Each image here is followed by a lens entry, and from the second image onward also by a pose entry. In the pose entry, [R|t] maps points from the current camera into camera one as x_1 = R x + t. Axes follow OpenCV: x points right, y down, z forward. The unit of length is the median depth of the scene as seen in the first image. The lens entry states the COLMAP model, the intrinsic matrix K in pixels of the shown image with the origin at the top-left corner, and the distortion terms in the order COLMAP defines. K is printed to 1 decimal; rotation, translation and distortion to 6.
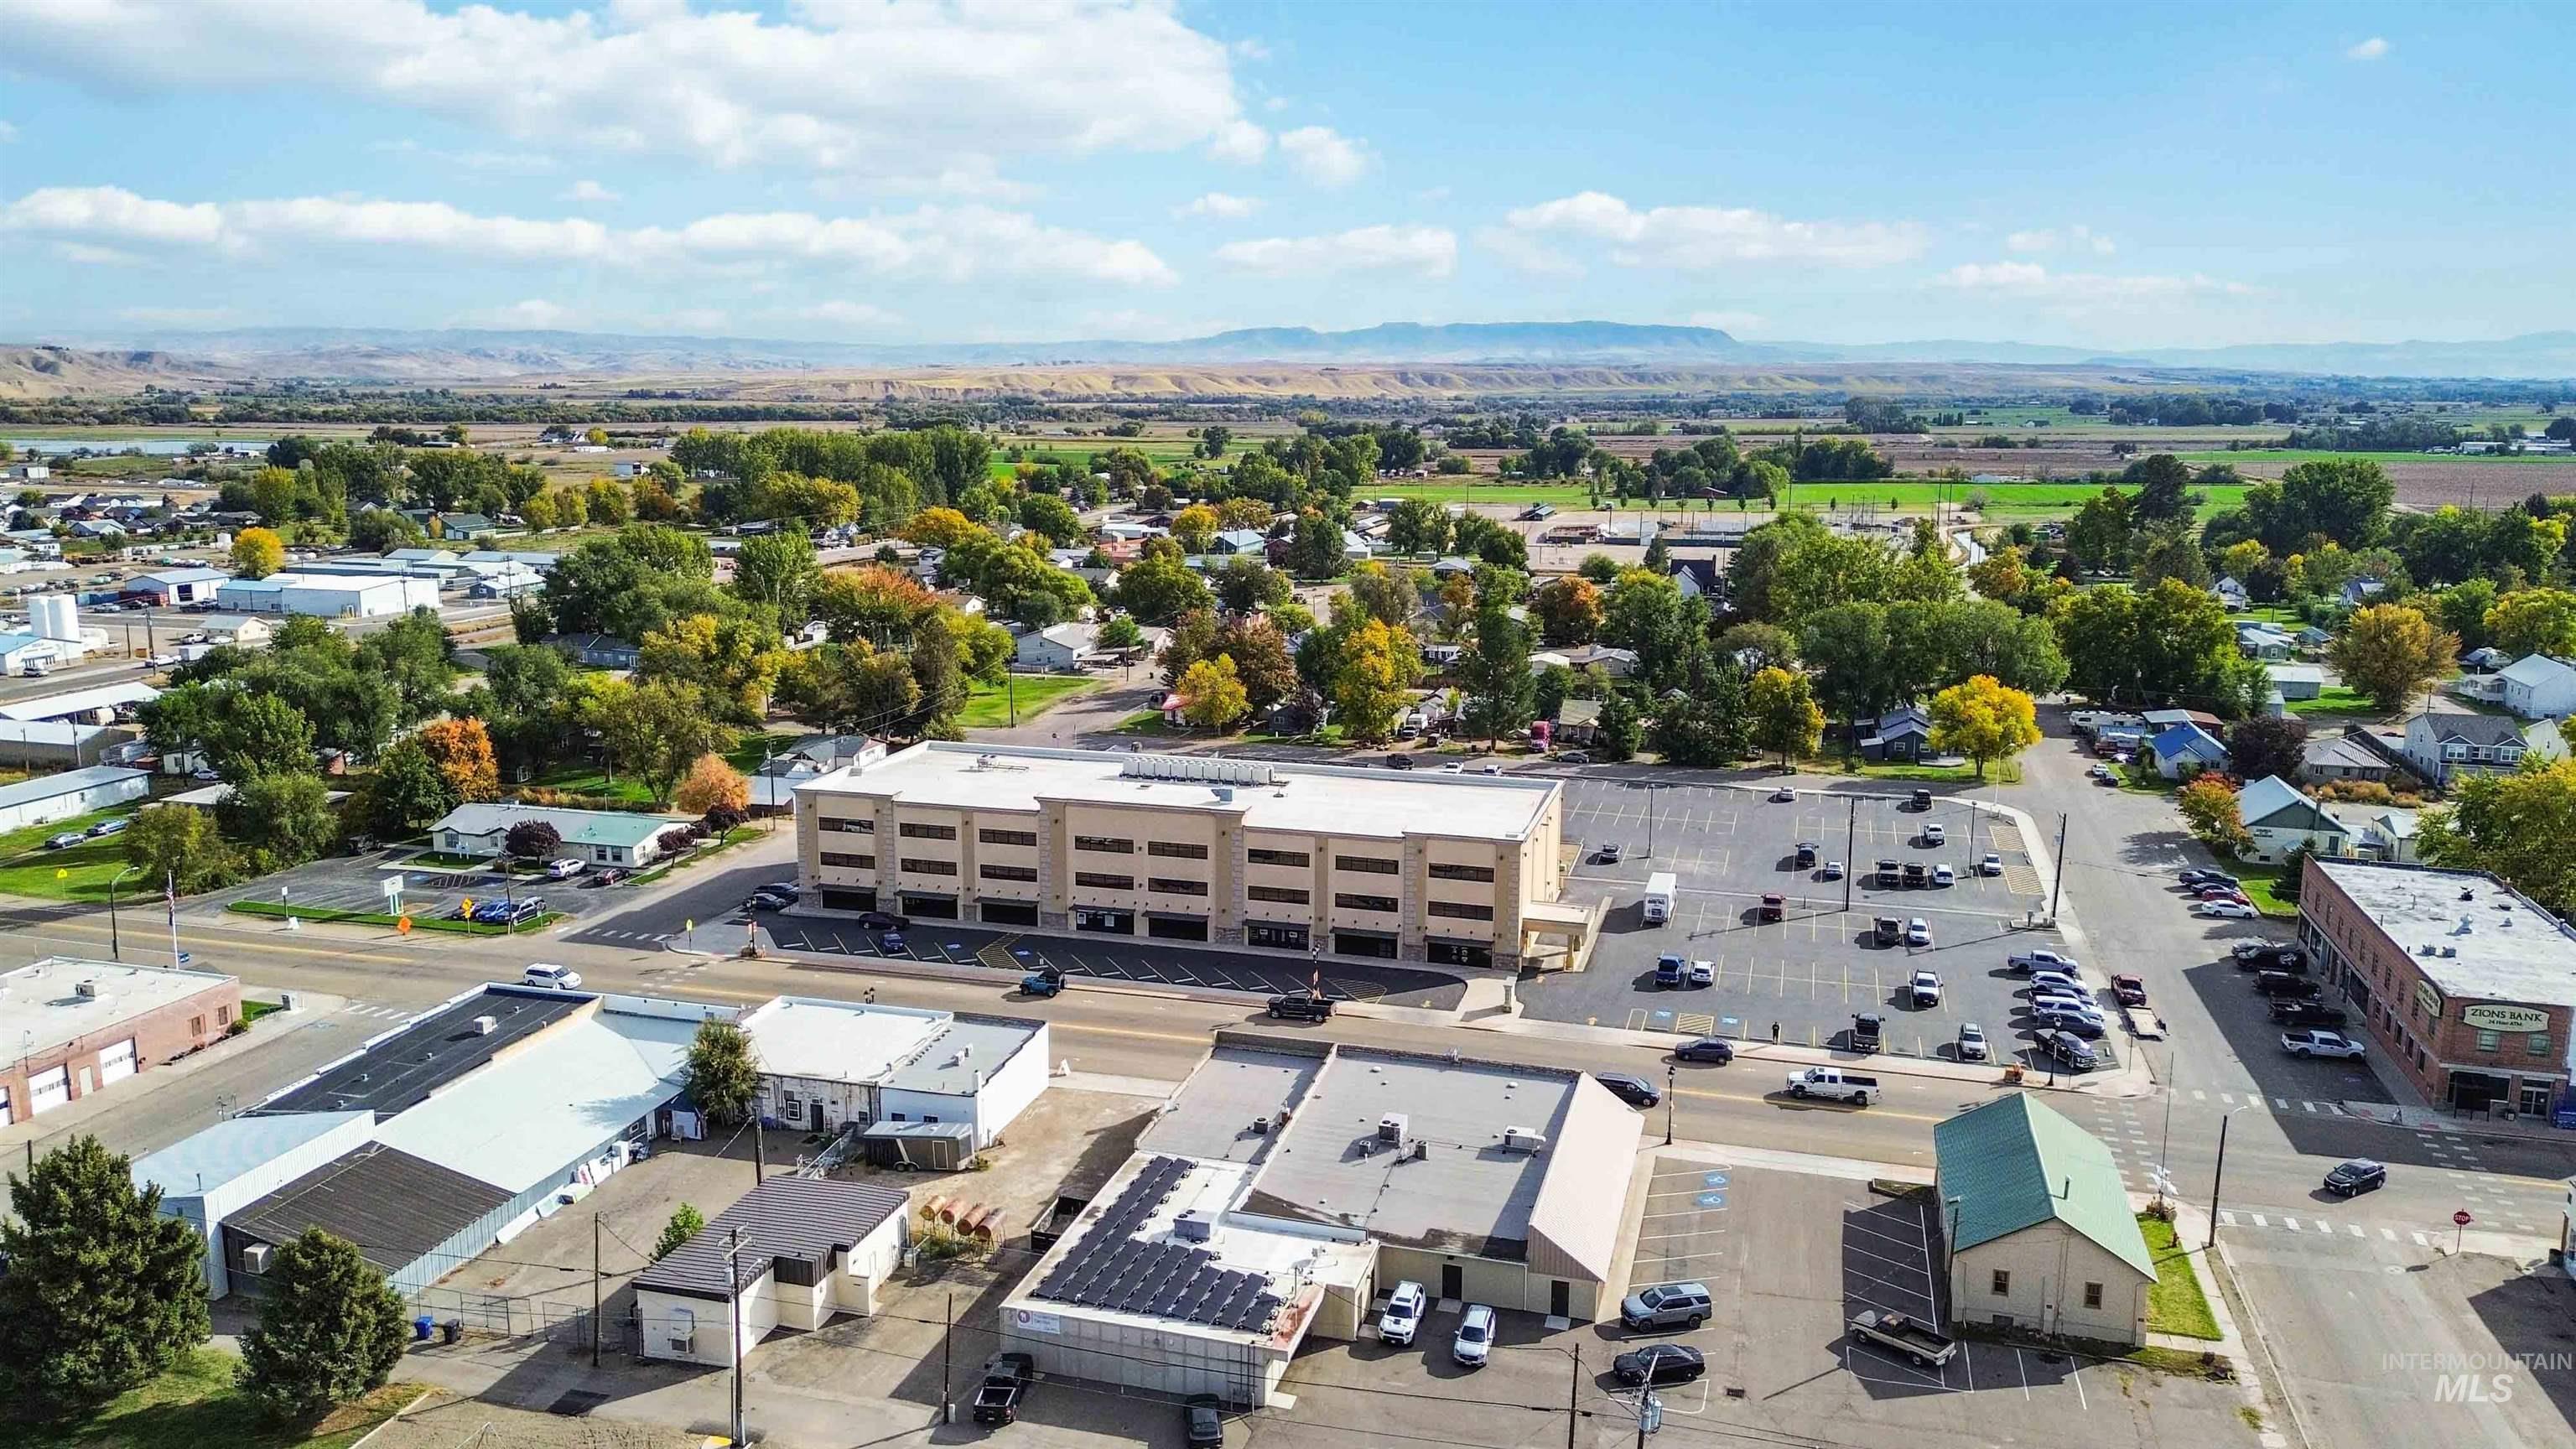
lens RADIAL K [[1814.2, 0, 1292.9], [0, 1814.2, 717.8], [0, 0, 1]] dist [0.089955, -0.095933]
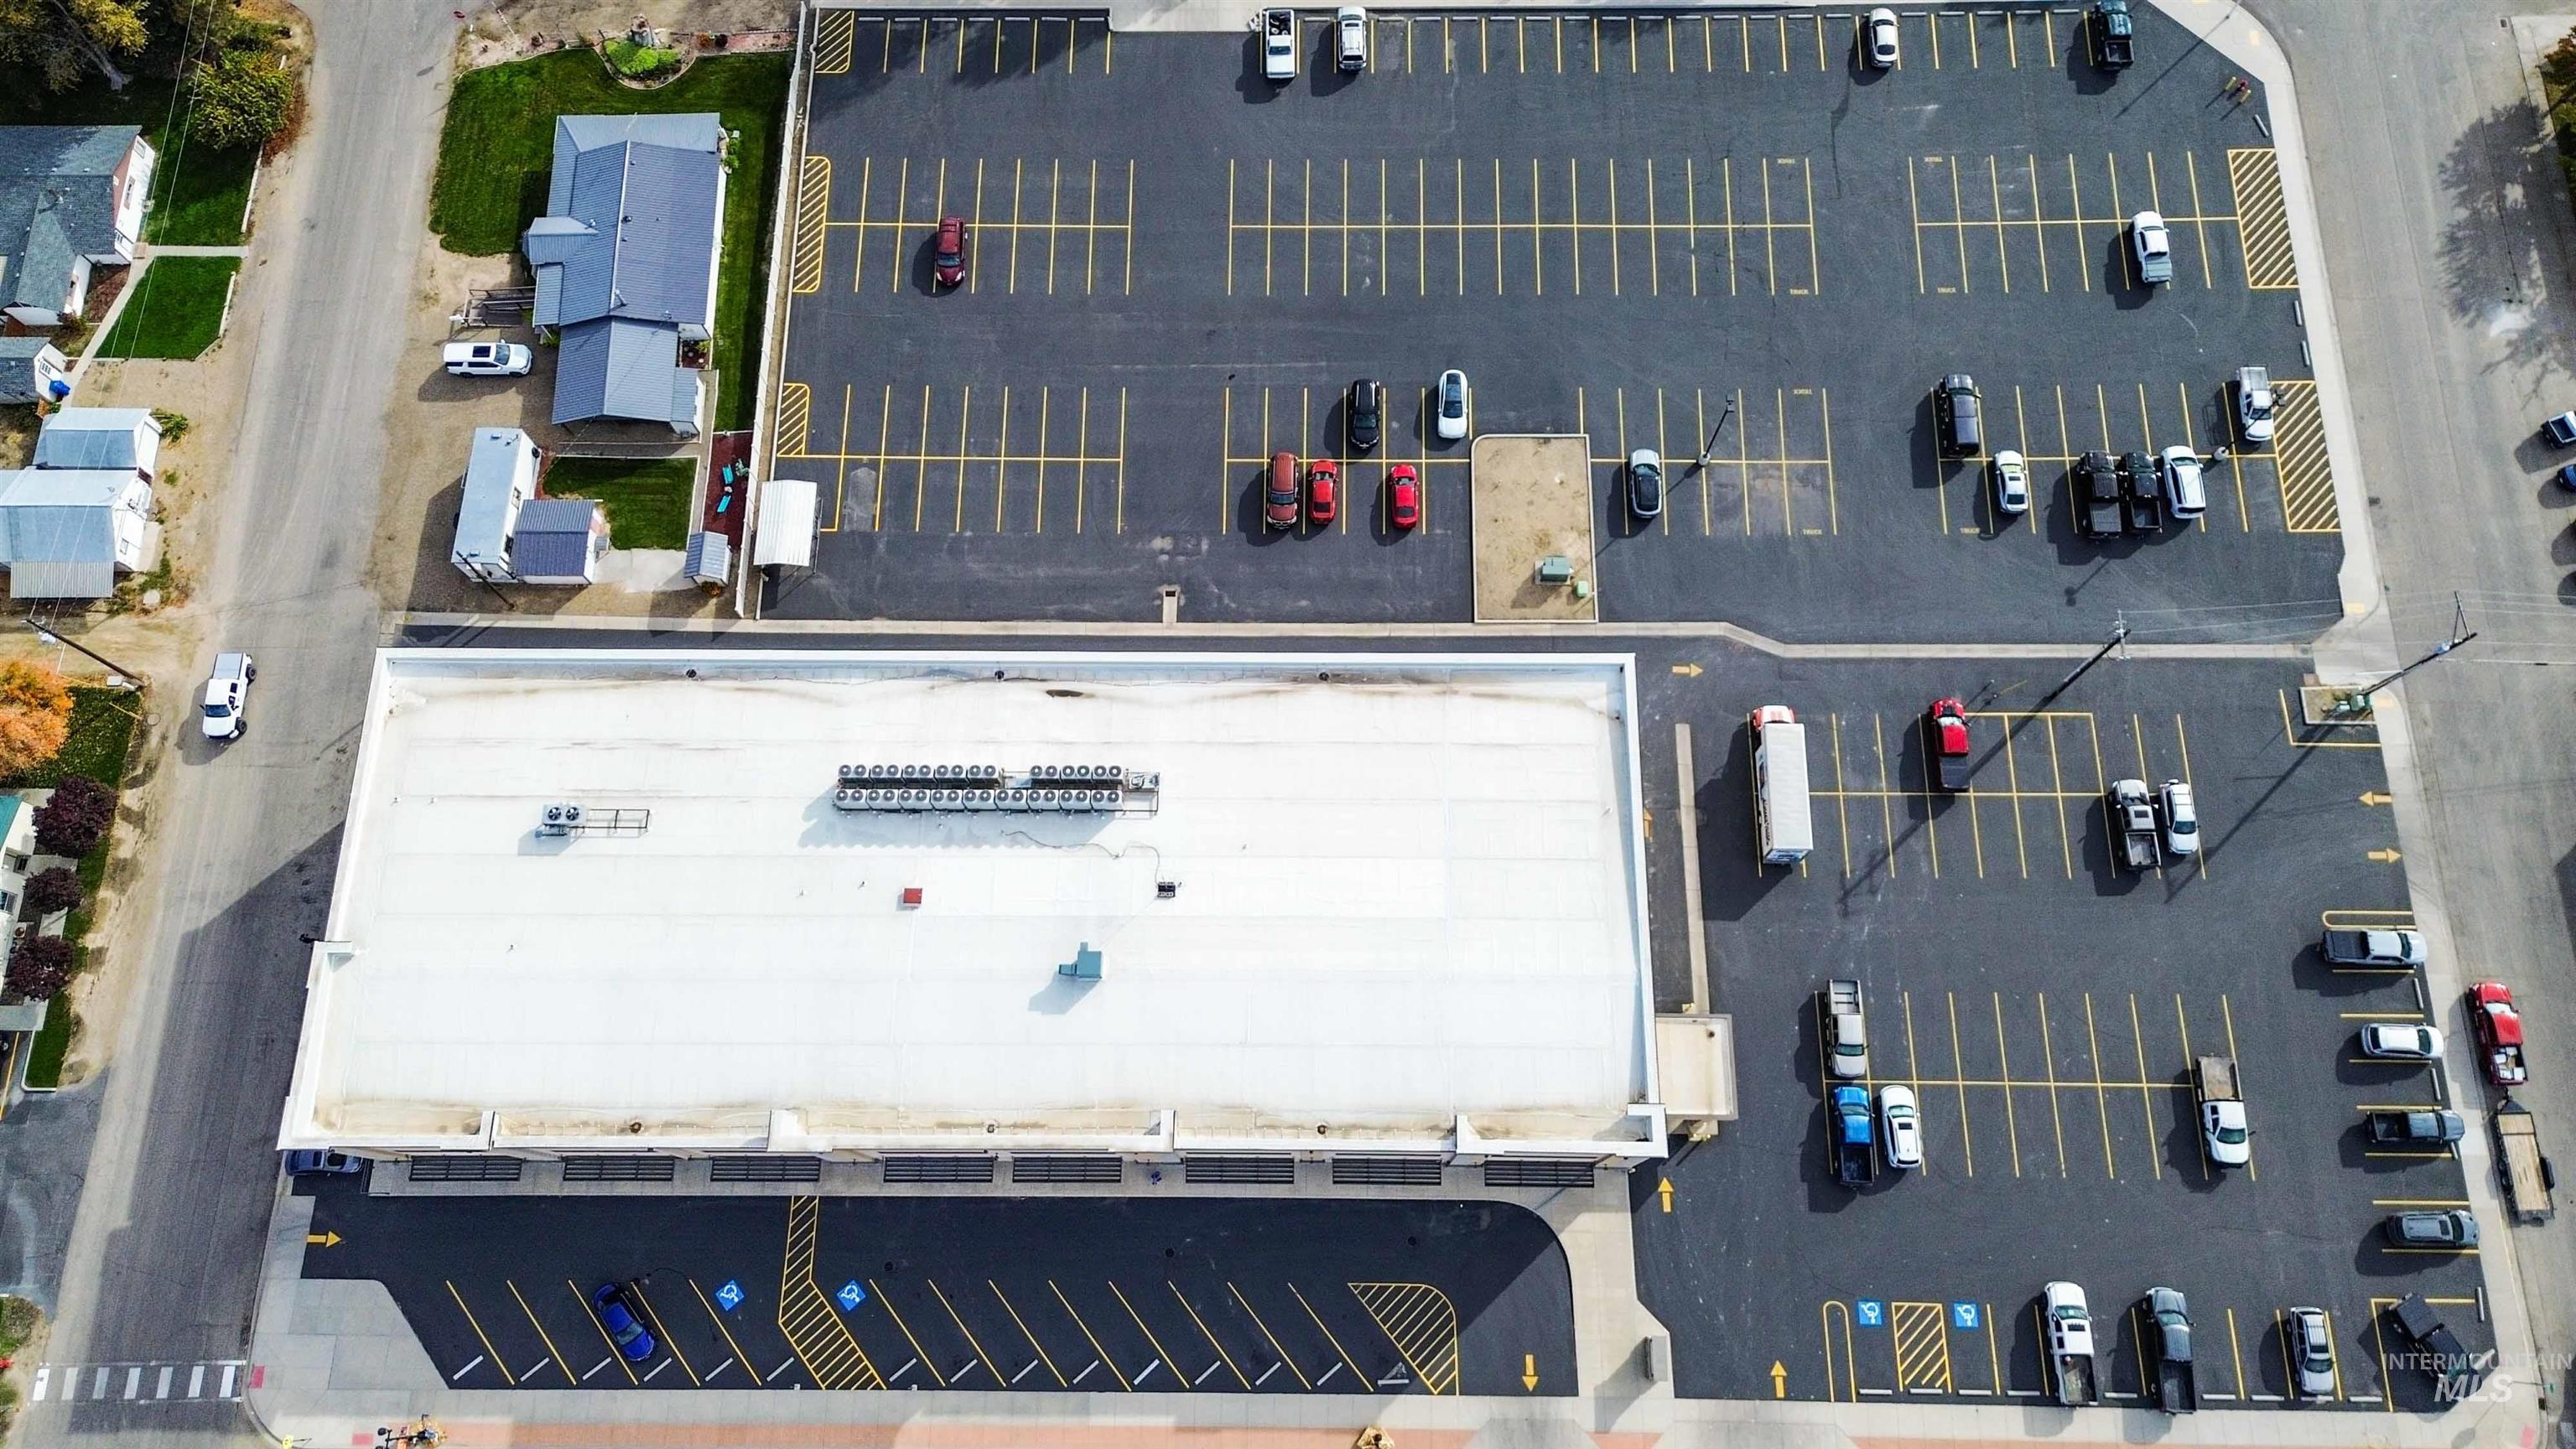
lens RADIAL K [[1814.2, 0, 1292.9], [0, 1814.2, 717.8], [0, 0, 1]] dist [0.089955, -0.095933]
pose [[0.962904, -0.261641, 0.066024, 0.007181], [0.067666, 0.470976, 0.879547, -0.489294], [-0.261222, -0.842452, 0.471209, 0.802997]]
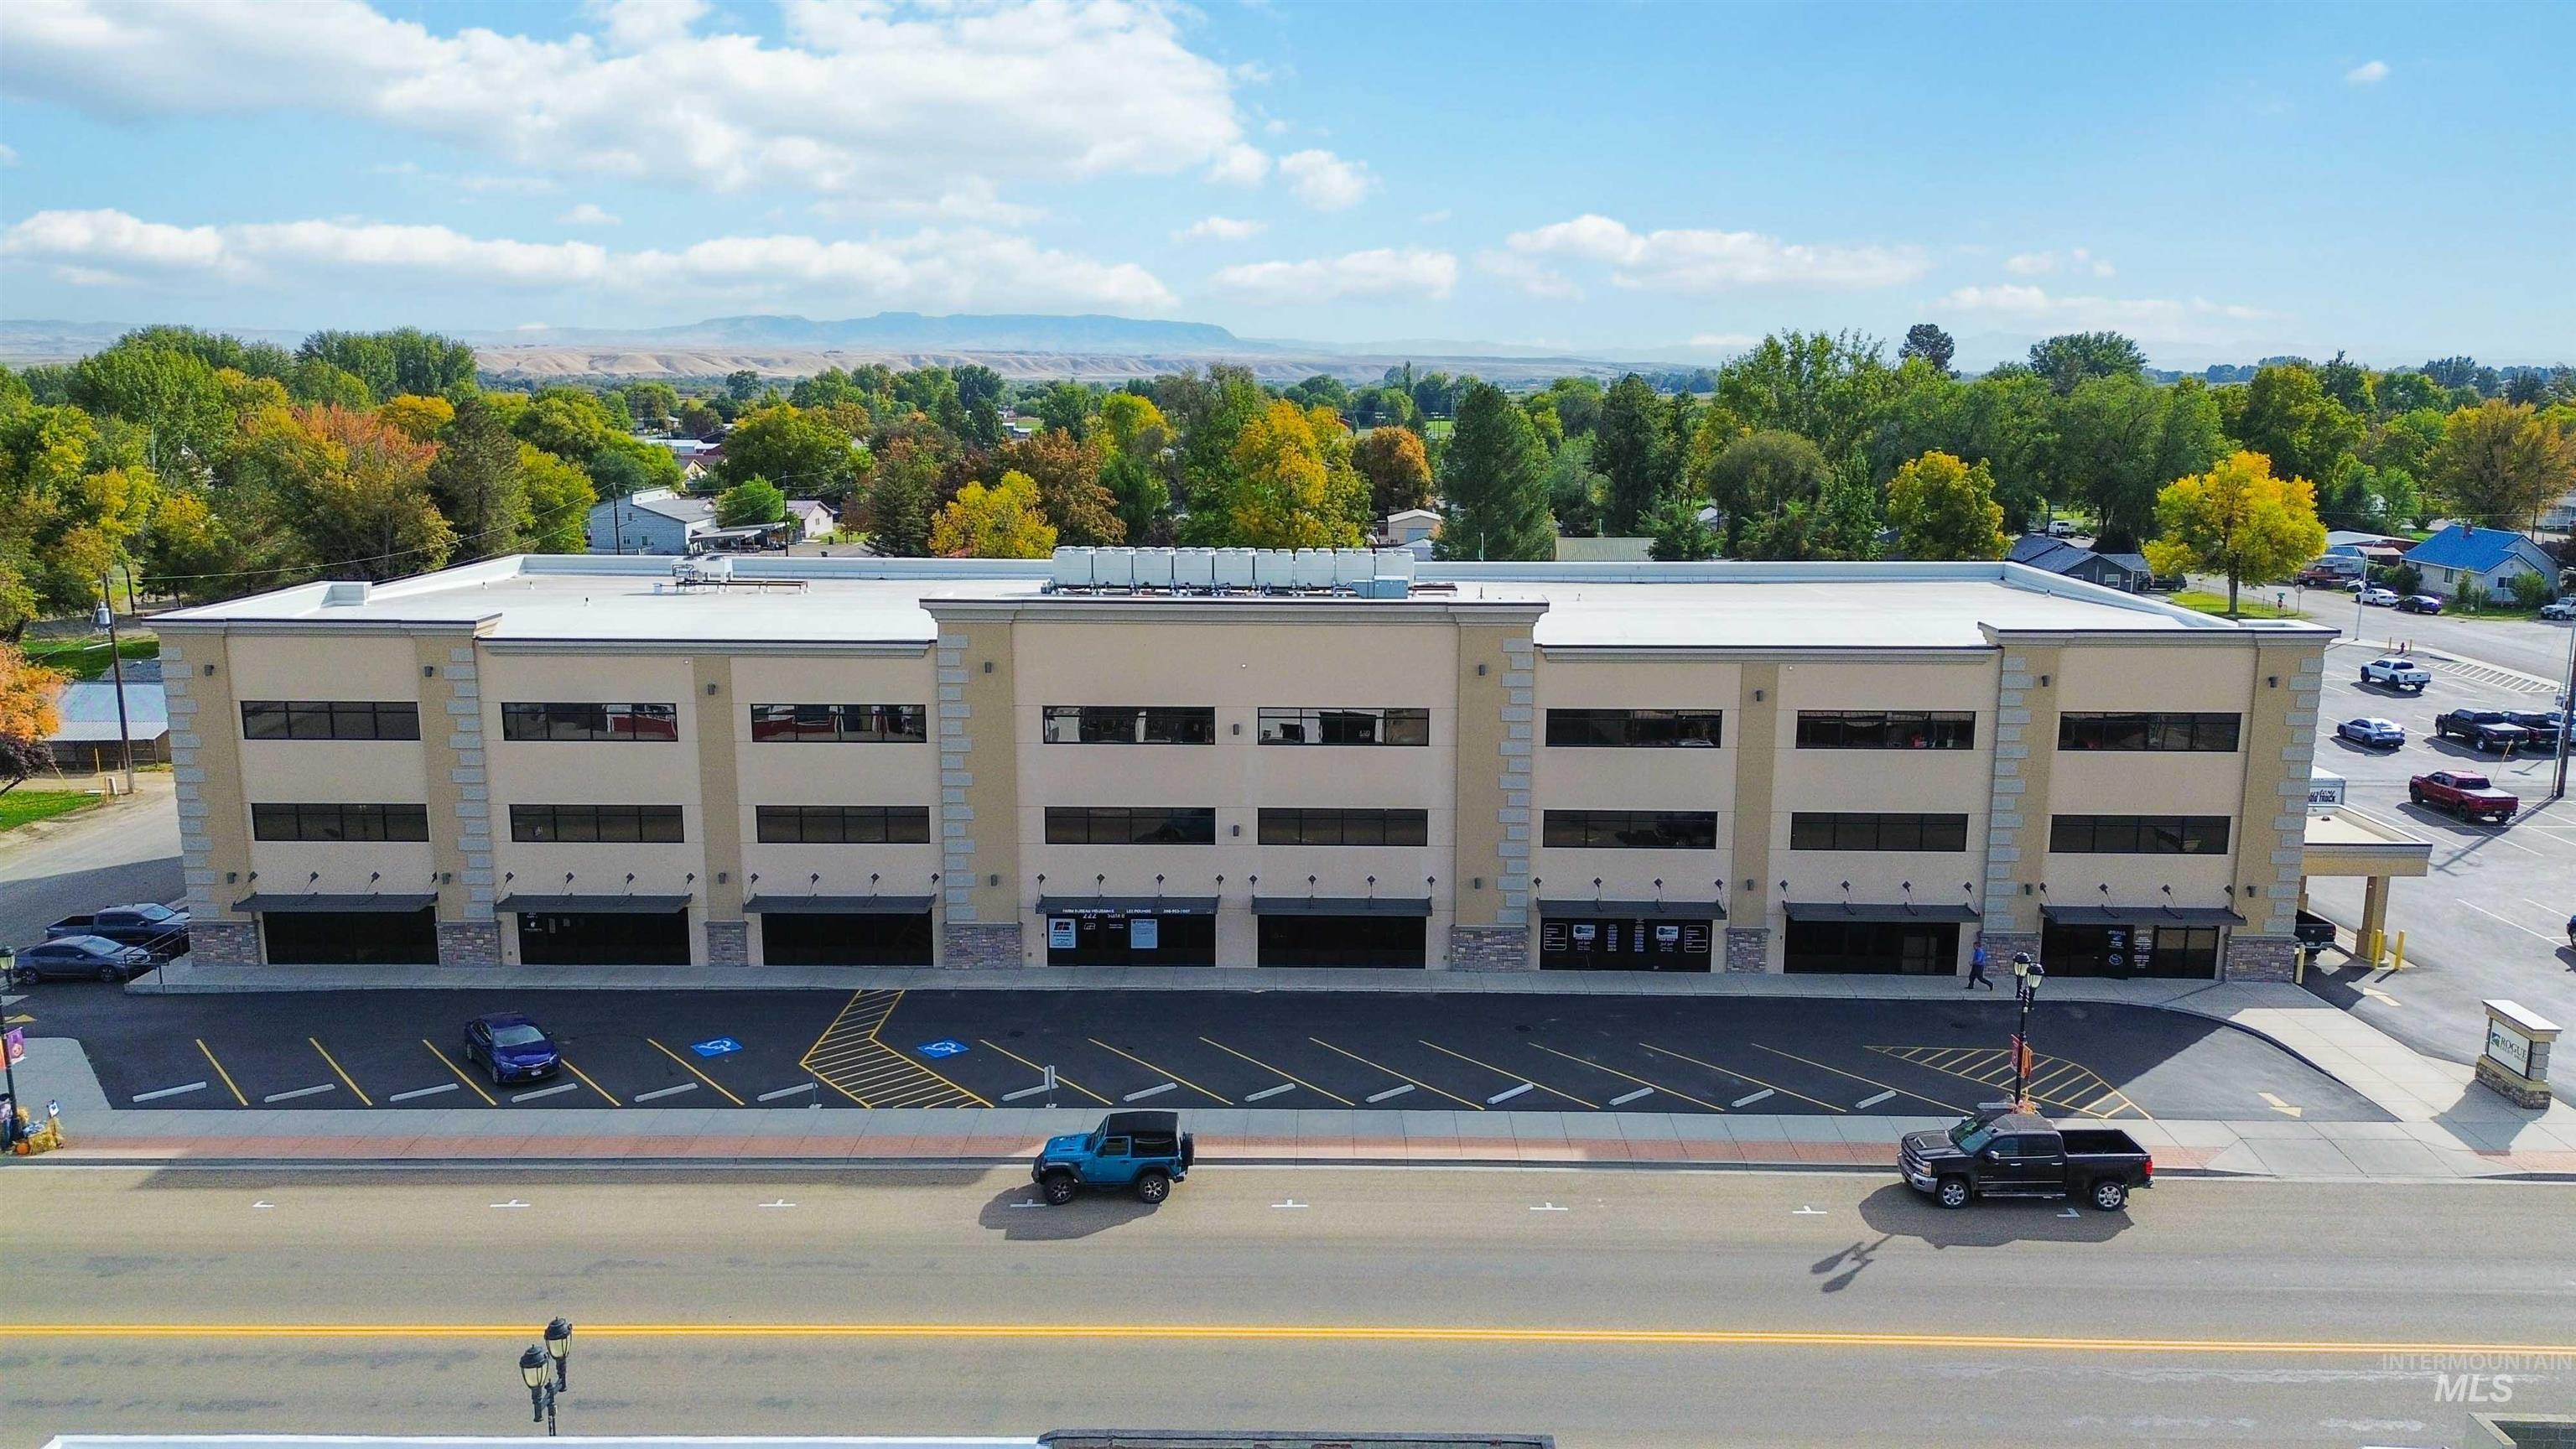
lens RADIAL K [[1814.2, 0, 1292.9], [0, 1814.2, 717.8], [0, 0, 1]] dist [0.089955, -0.095933]
pose [[0.964896, -0.048014, 0.258207, -0.164421], [0.047344, 0.998840, 0.008816, 0.066162], [-0.258331, 0.003718, 0.966049, 0.635557]]
